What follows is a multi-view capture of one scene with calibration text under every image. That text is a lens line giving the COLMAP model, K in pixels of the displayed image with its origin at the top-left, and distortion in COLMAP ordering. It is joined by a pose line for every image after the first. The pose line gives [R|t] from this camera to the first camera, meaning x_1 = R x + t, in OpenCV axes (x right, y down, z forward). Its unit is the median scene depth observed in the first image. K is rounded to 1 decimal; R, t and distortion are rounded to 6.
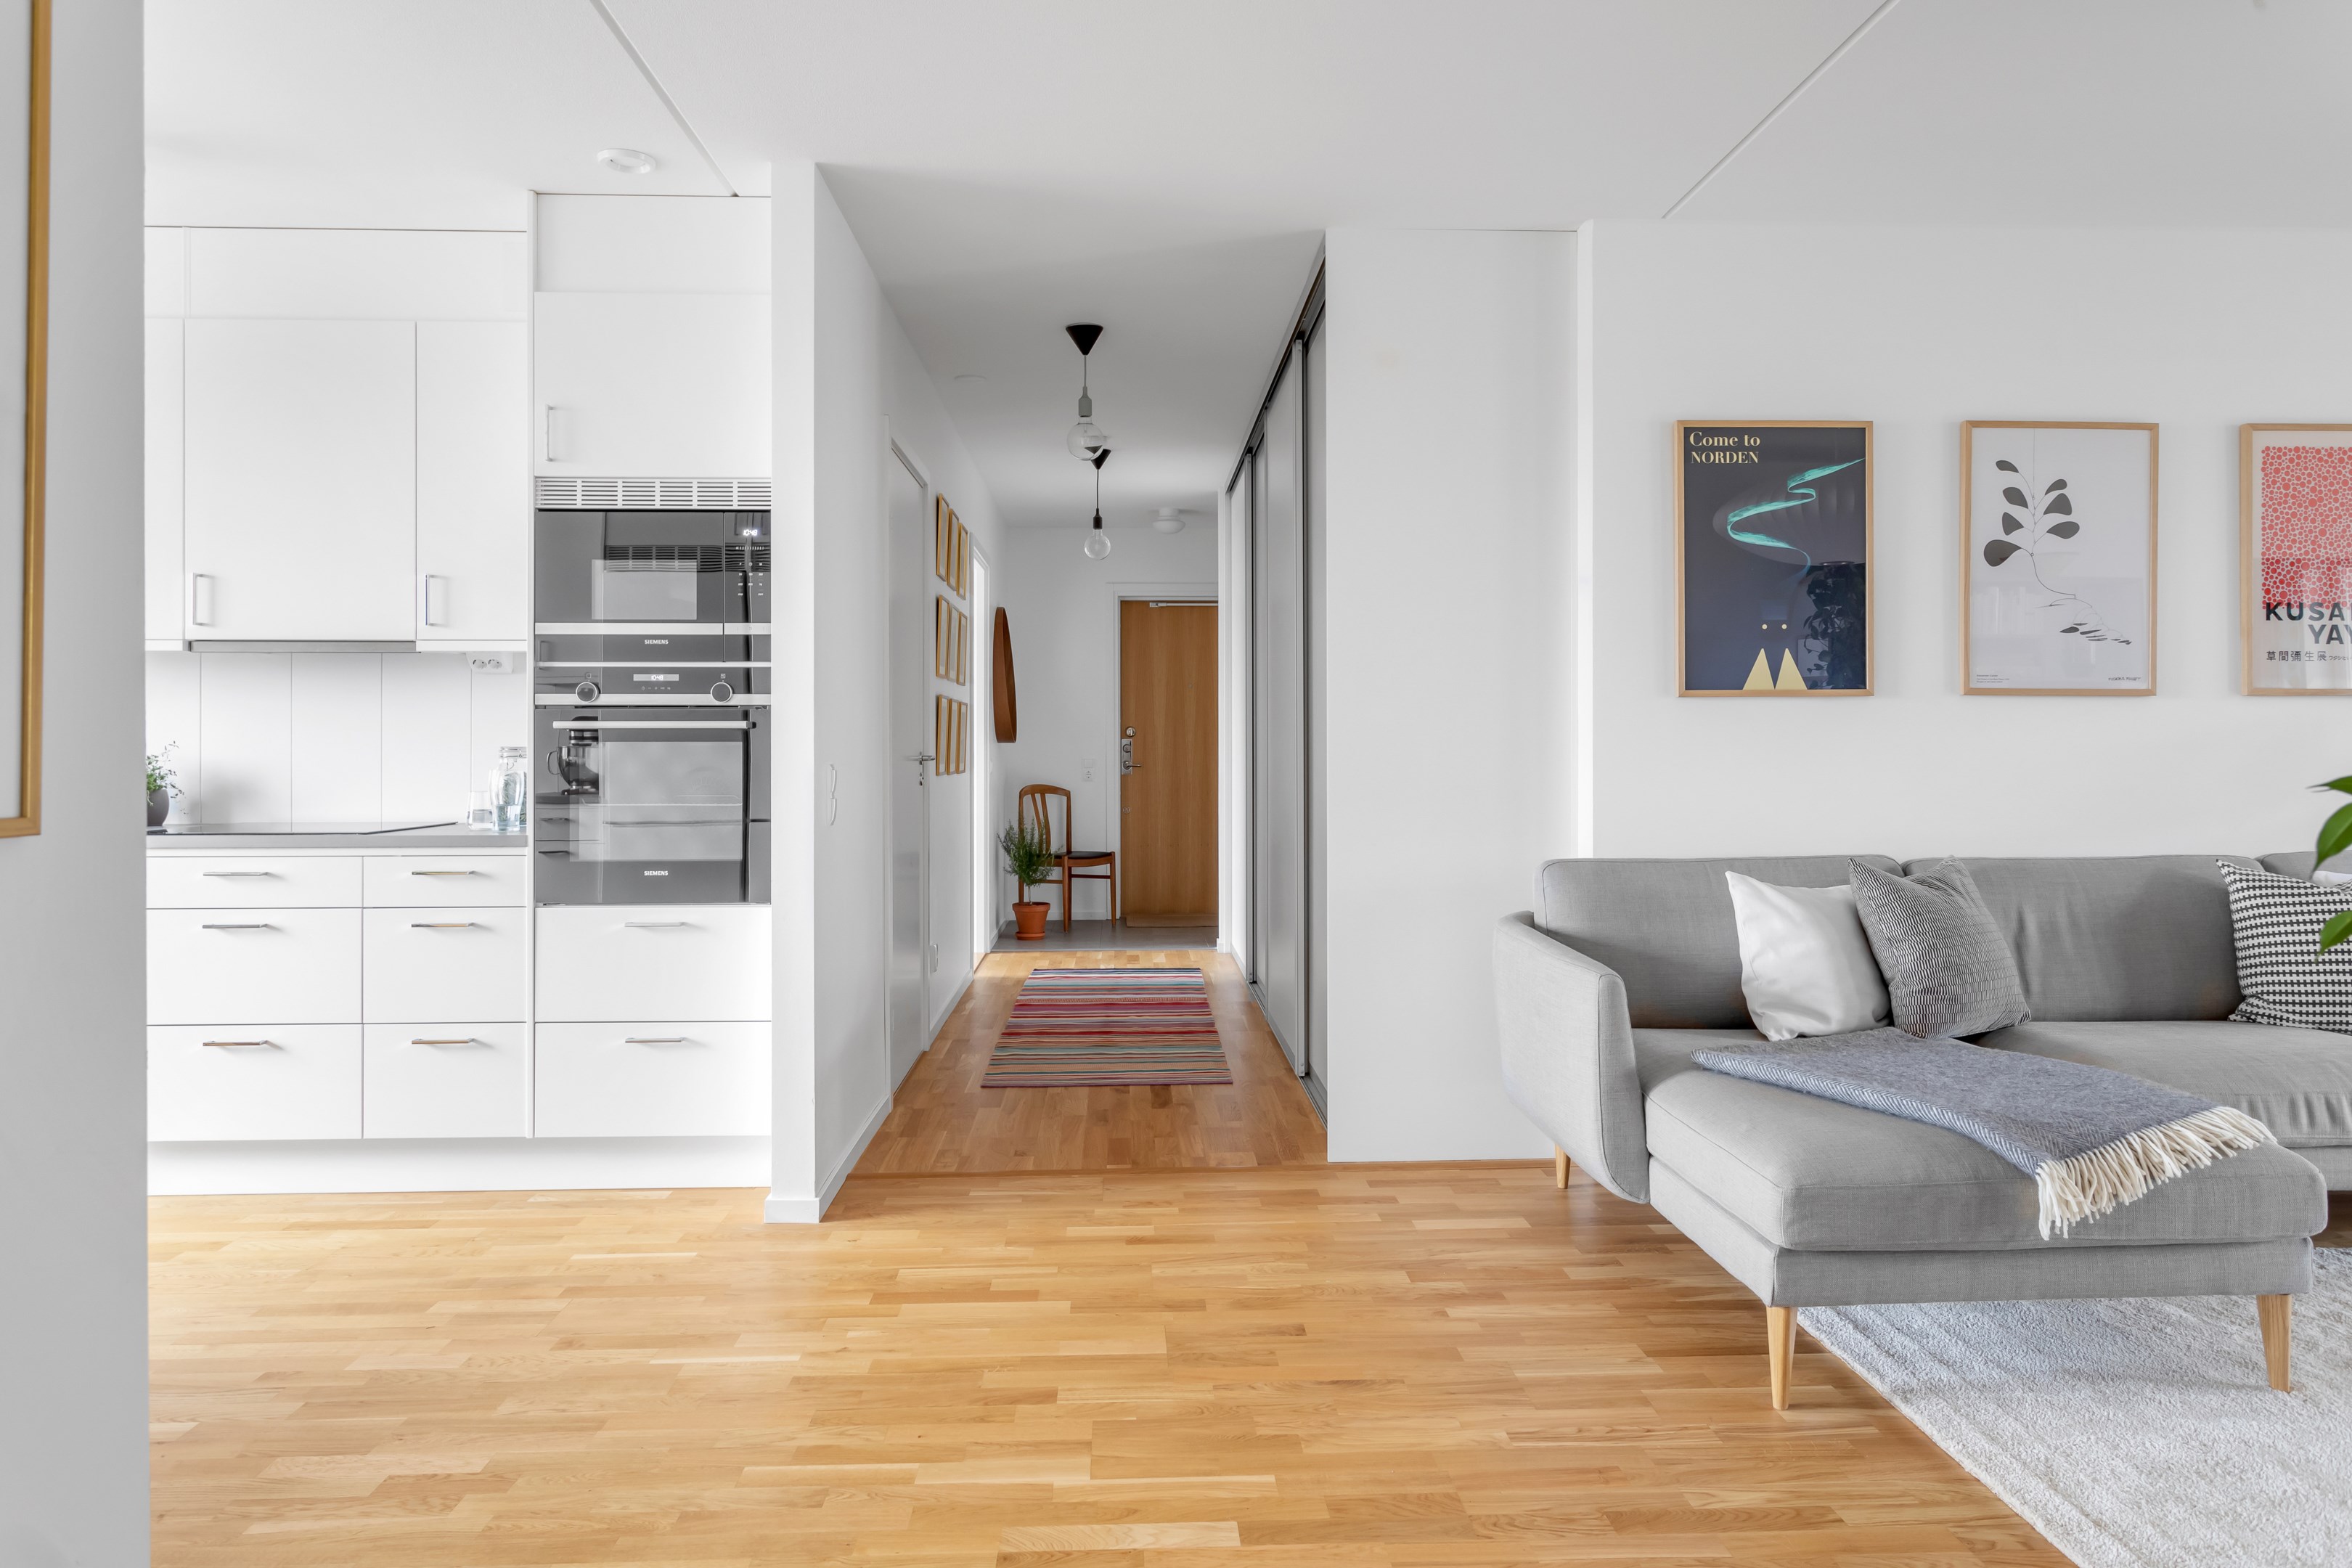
lens RADIAL K [[1503.4, 0, 1184.3], [0, 1503.4, 747.0], [0, 0, 1]] dist [0.001593, 0.000606]
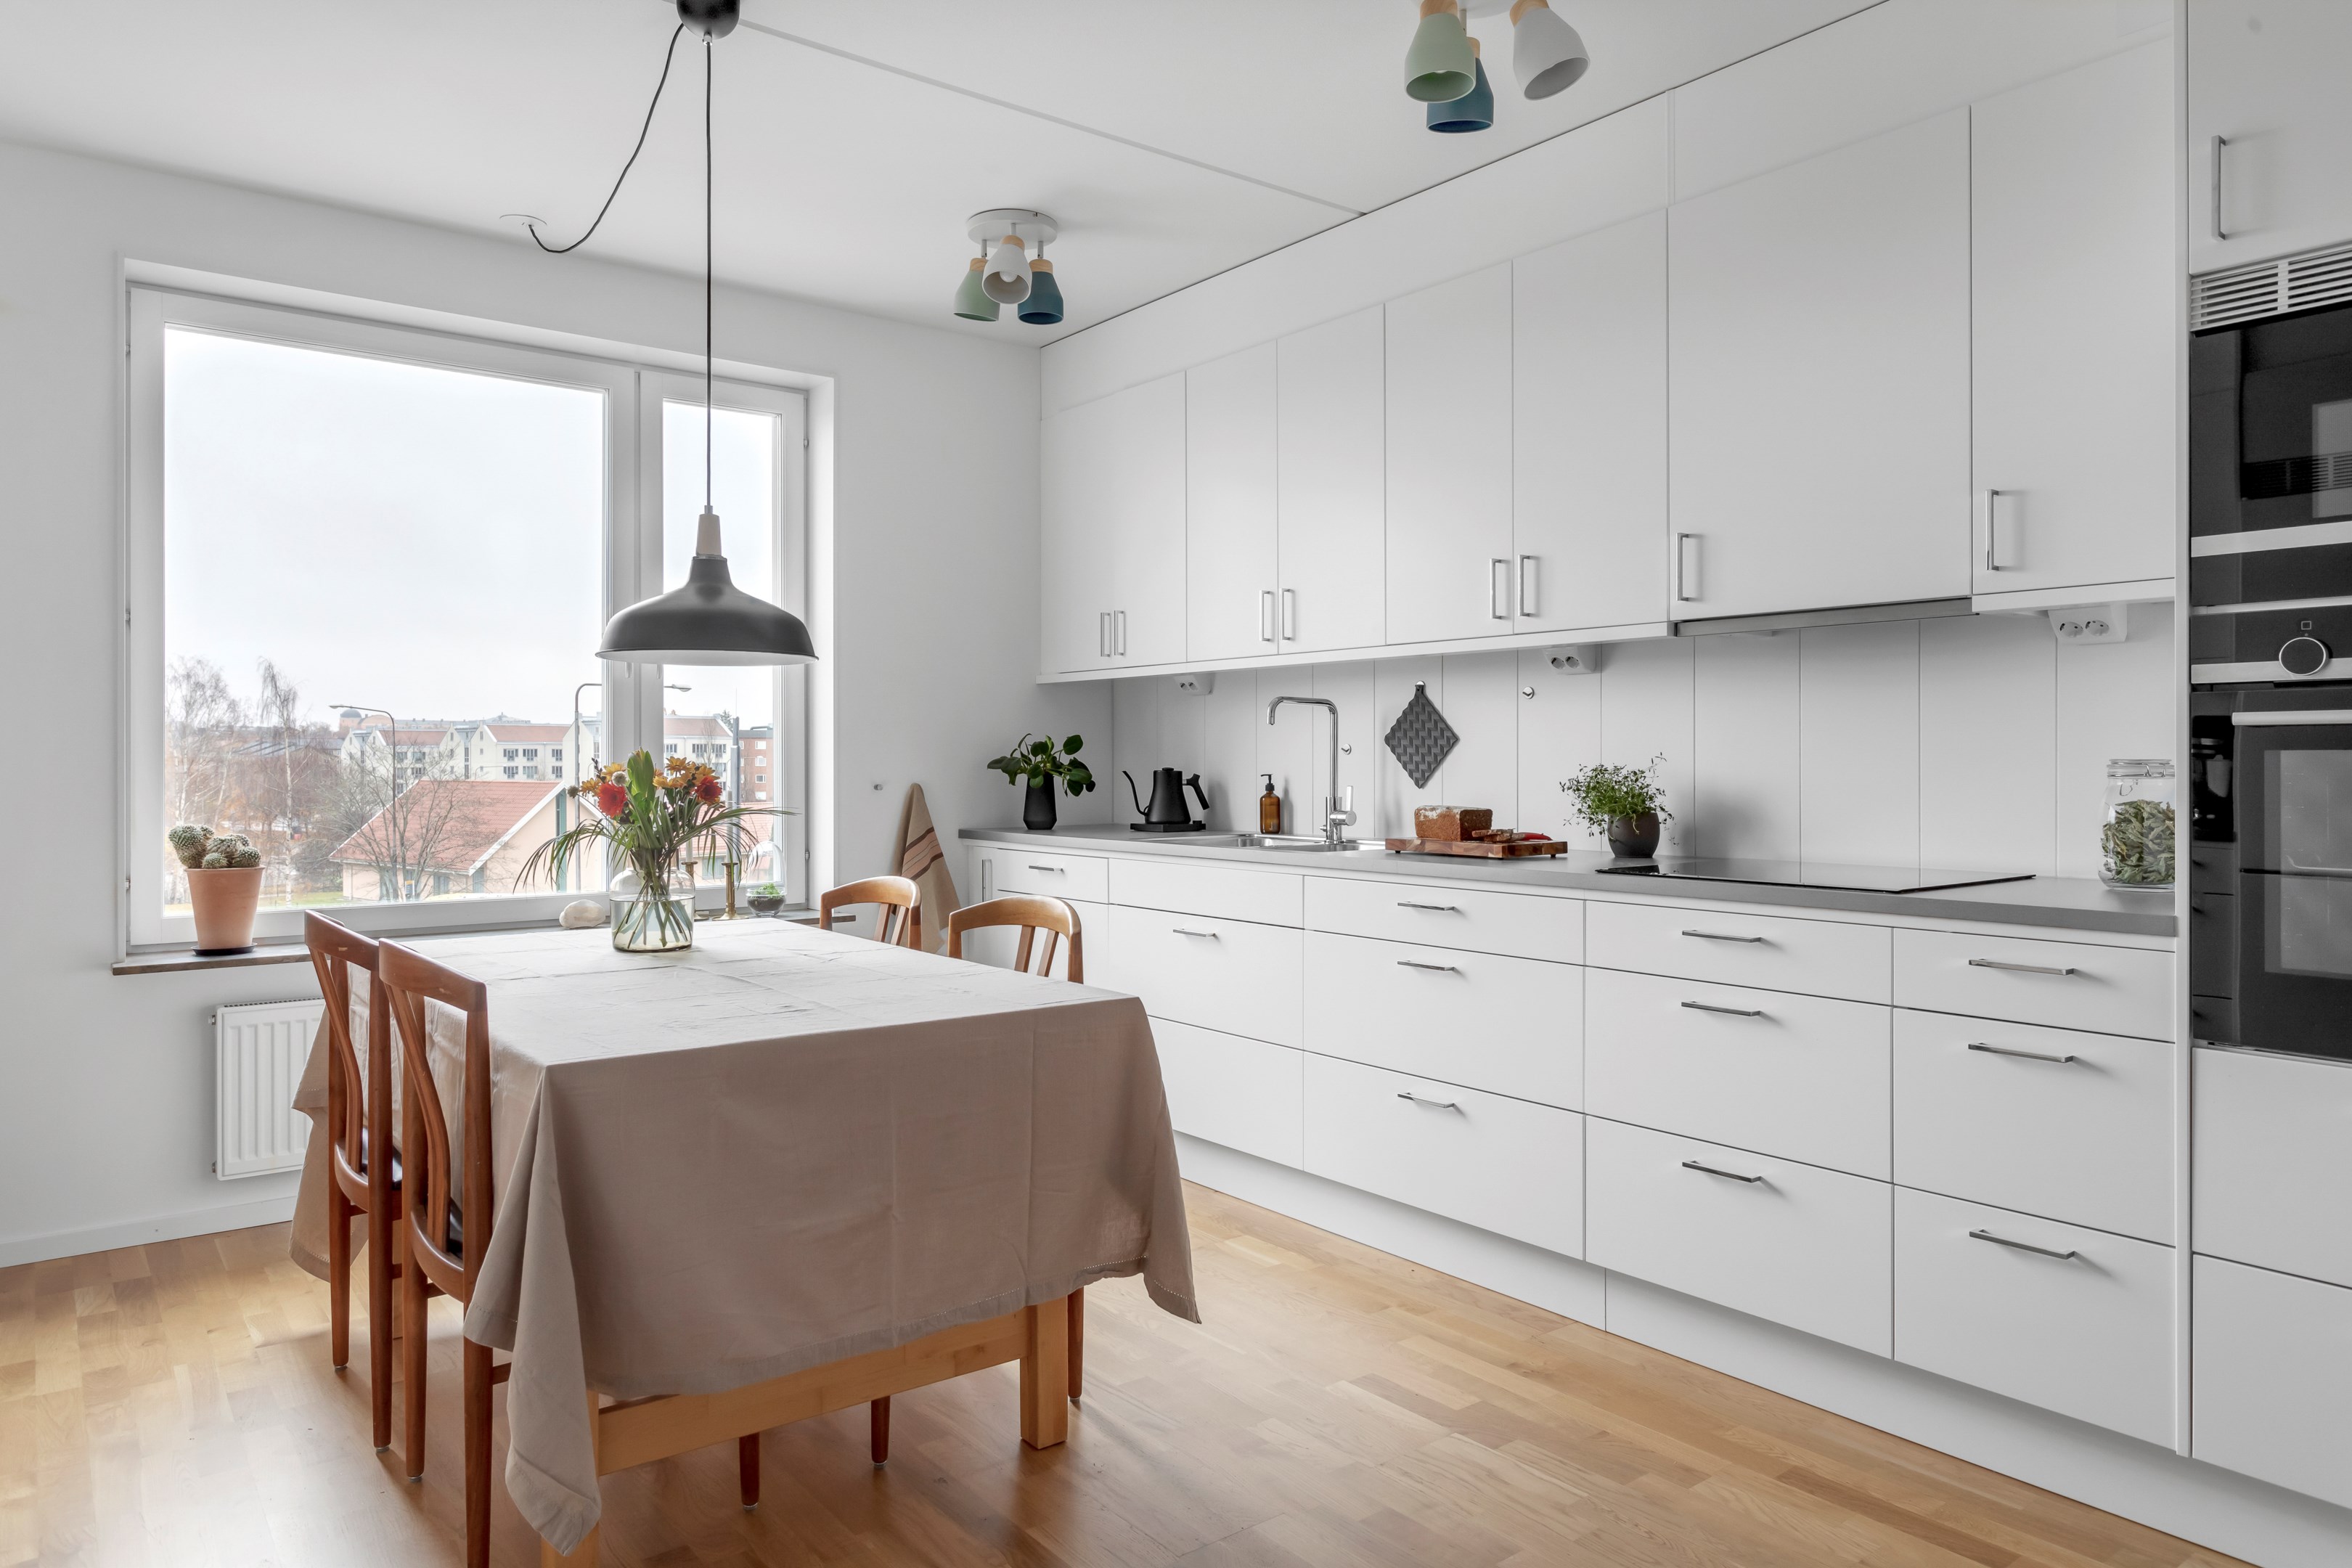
lens RADIAL K [[1481.8, 0, 1173.9], [0, 1481.8, 755.3], [0, 0, 1]] dist [-0.003069, -0.000724]
pose [[0.576326, -0.002737, -0.817216, -0.187210], [0.001426, 0.999996, -0.002344, -0.000854], [0.817219, 0.000186, 0.576327, 0.349527]]
